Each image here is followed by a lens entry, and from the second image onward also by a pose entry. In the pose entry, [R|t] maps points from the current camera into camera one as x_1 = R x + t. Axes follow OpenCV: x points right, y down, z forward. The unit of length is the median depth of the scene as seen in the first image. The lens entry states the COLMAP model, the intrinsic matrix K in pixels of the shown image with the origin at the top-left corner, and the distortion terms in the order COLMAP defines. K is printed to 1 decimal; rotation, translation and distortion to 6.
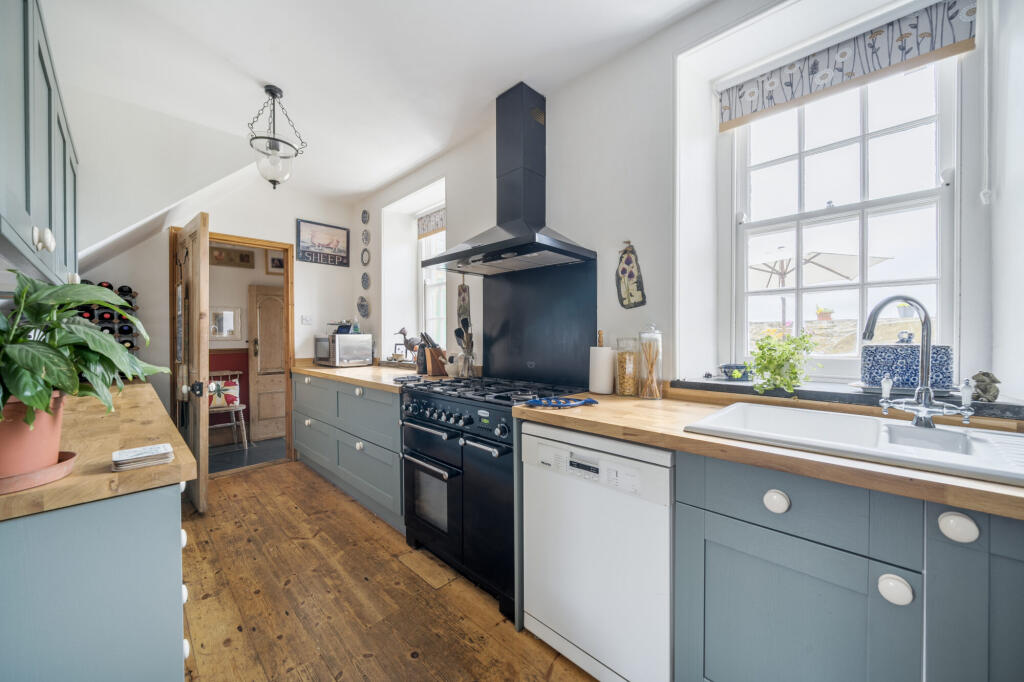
lens RADIAL K [[383.1, 0, 513.9], [0, 383.1, 339.1], [0, 0, 1]] dist [-0.003500, -0.000069]
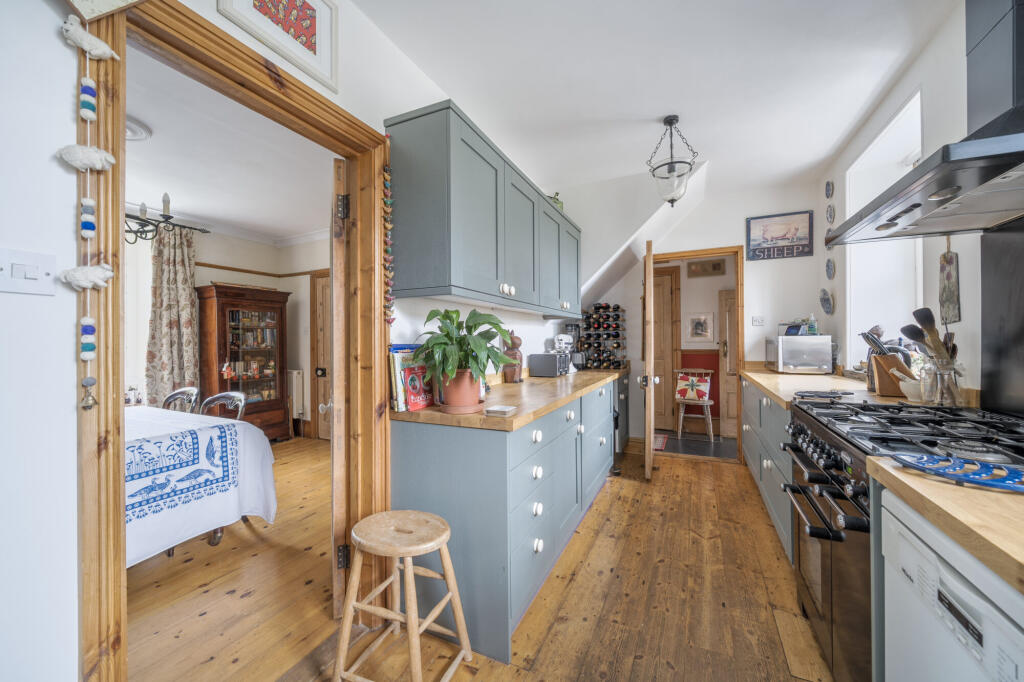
lens RADIAL K [[383.1, 0, 513.7], [0, 383.1, 339.8], [0, 0, 1]] dist [-0.003500, -0.000069]
pose [[0.326858, -0.001688, -0.945072, 0.169274], [0.001275, 0.999998, -0.001345, -0.003196], [0.945073, -0.000766, 0.326860, 0.122140]]
